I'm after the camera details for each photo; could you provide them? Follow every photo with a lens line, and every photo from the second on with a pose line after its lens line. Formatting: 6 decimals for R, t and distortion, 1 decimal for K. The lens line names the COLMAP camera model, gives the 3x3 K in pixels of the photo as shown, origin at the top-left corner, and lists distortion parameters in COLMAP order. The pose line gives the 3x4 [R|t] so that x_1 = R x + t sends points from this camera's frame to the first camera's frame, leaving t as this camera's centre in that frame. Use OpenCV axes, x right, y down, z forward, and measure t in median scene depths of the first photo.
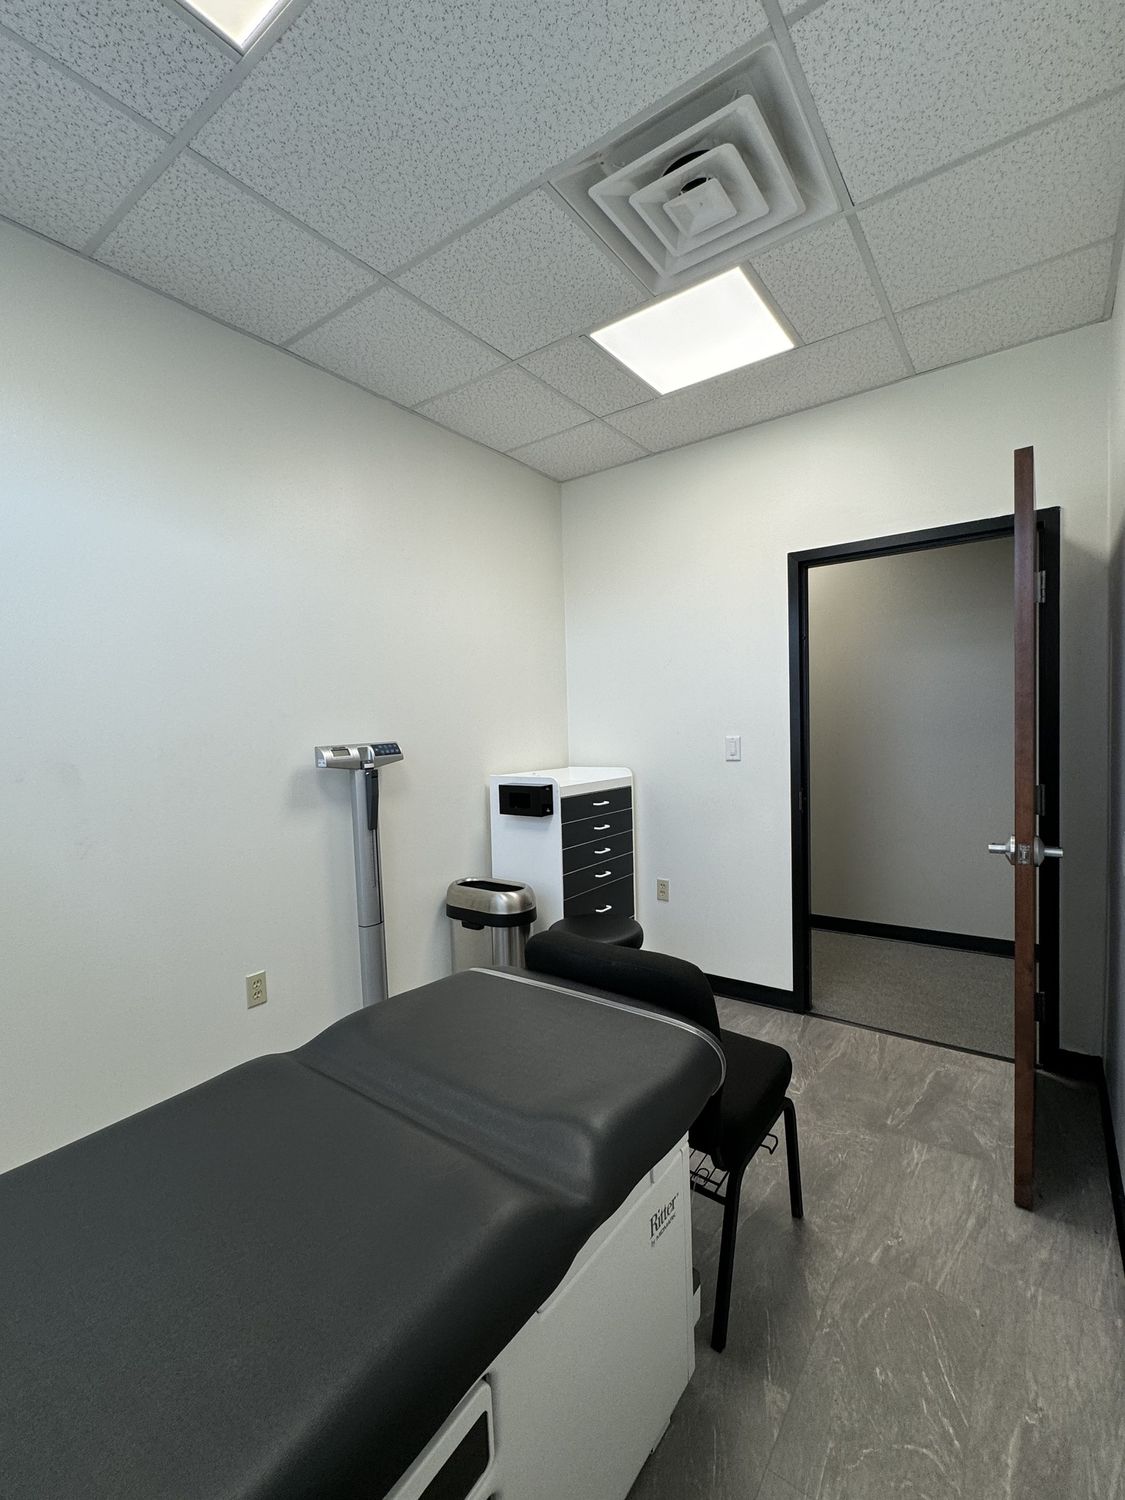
lens RADIAL K [[652.2, 0, 559.9], [0, 652.2, 751.8], [0, 0, 1]] dist [-0.003707, 0.001760]
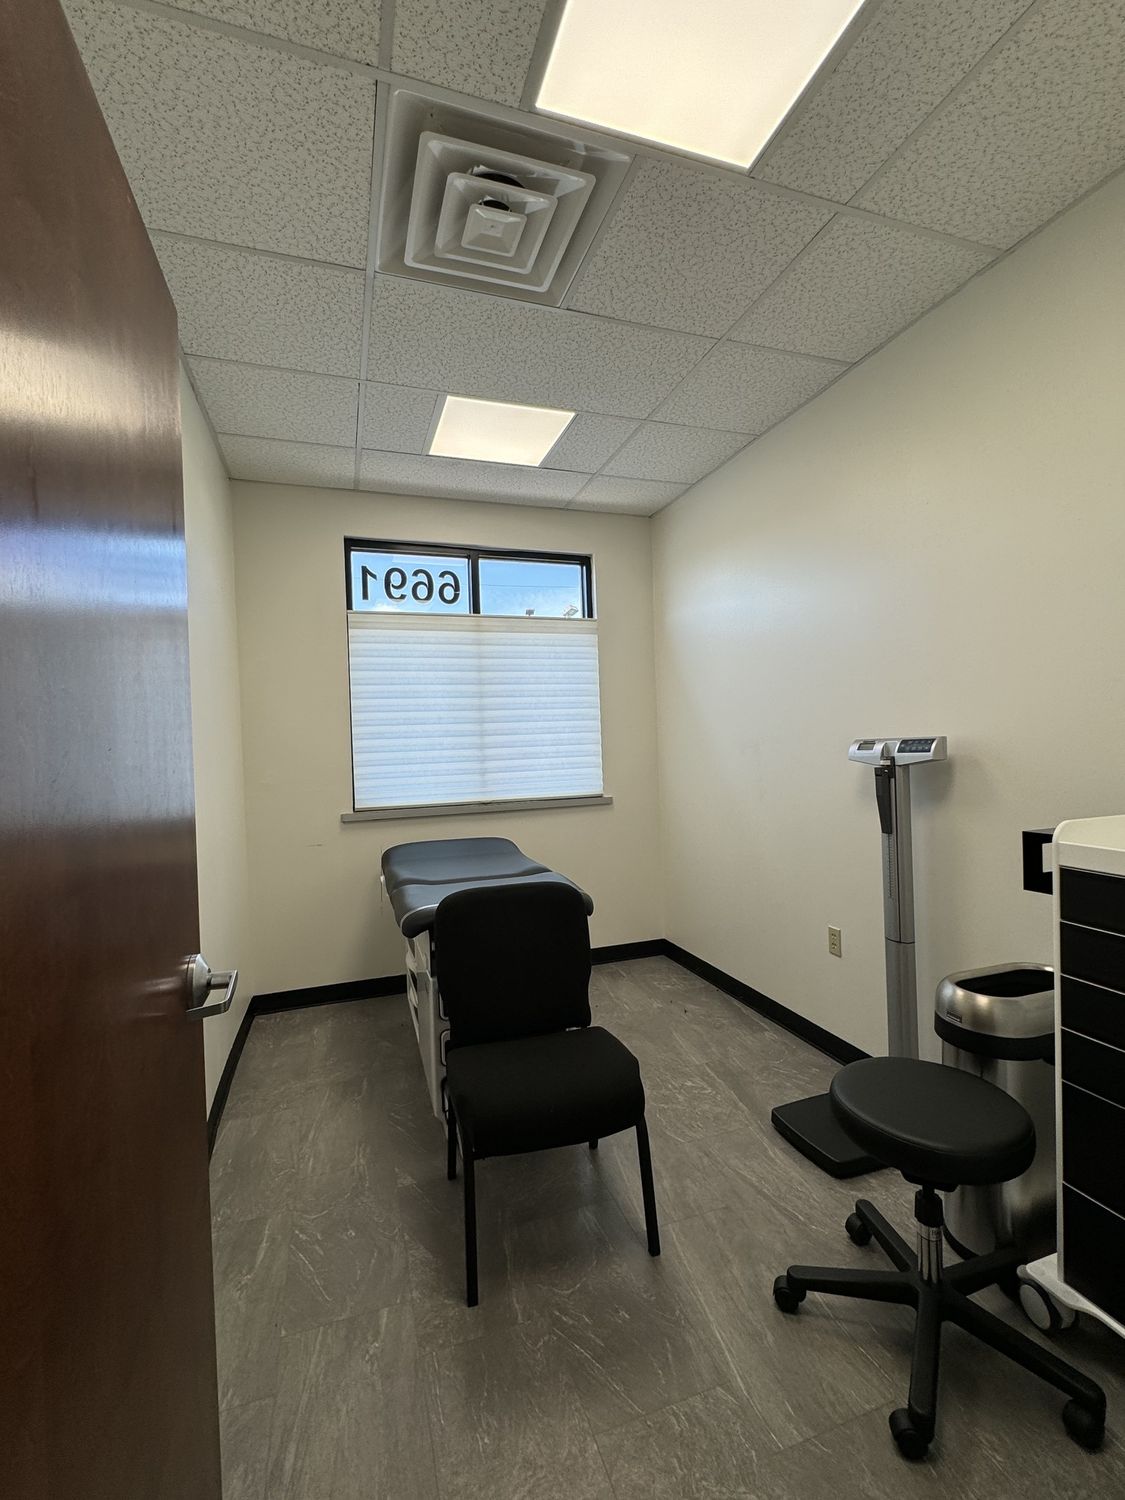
lens RADIAL K [[652.2, 0, 567.3], [0, 652.2, 751.1], [0, 0, 1]] dist [-0.003707, 0.001760]
pose [[-0.560606, 0.056116, -0.826179, 1.065213], [0.014238, 0.998207, 0.058140, -0.081231], [0.827960, 0.020831, -0.560400, 1.728431]]
